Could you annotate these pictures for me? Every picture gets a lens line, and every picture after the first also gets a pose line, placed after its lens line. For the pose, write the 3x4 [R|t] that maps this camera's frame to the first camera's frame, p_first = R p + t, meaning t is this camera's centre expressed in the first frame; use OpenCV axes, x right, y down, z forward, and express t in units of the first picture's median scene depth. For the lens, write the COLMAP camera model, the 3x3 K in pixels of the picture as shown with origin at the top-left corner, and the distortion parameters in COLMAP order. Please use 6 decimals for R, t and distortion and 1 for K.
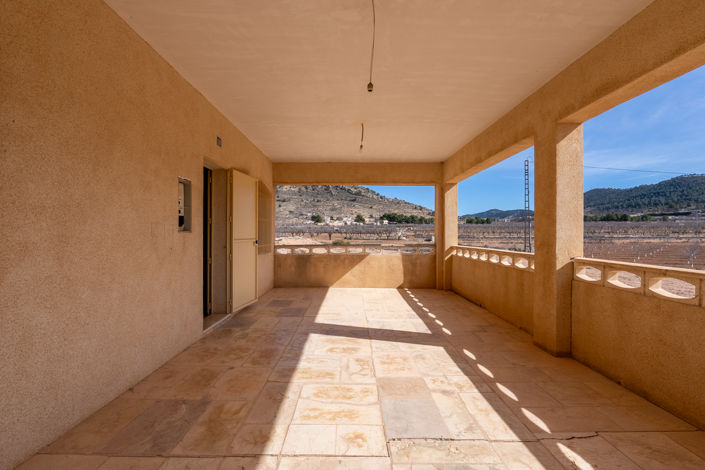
lens RADIAL K [[325.0, 0, 353.2], [0, 325.0, 234.1], [0, 0, 1]] dist [-0.007705, 0.001372]
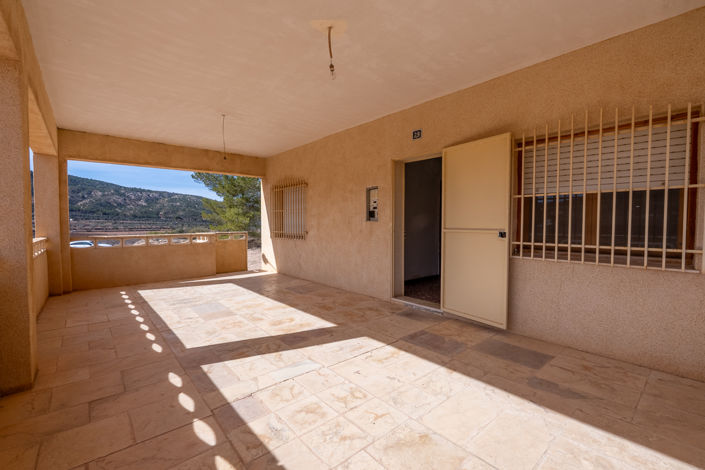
lens RADIAL K [[313.6, 0, 356.7], [0, 313.6, 235.7], [0, 0, 1]] dist [-0.004581, 0.000394]
pose [[-0.755129, 0.023837, -0.655143, 0.516434], [0.000132, 0.999344, 0.036208, 0.008711], [0.655576, 0.027255, -0.754637, 2.097867]]
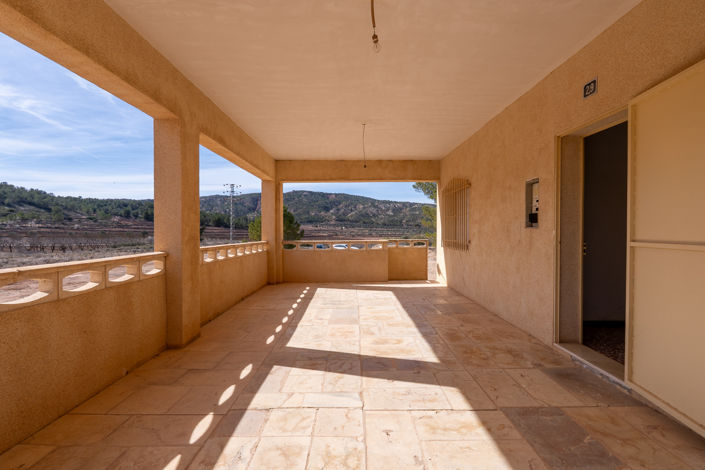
lens RADIAL K [[325.0, 0, 351.8], [0, 325.0, 235.9], [0, 0, 1]] dist [-0.007705, 0.001372]
pose [[-0.999969, -0.002173, 0.007616, 0.078537], [-0.002063, 0.999894, 0.014405, 0.006174], [-0.007647, 0.014389, -0.999867, 2.114147]]
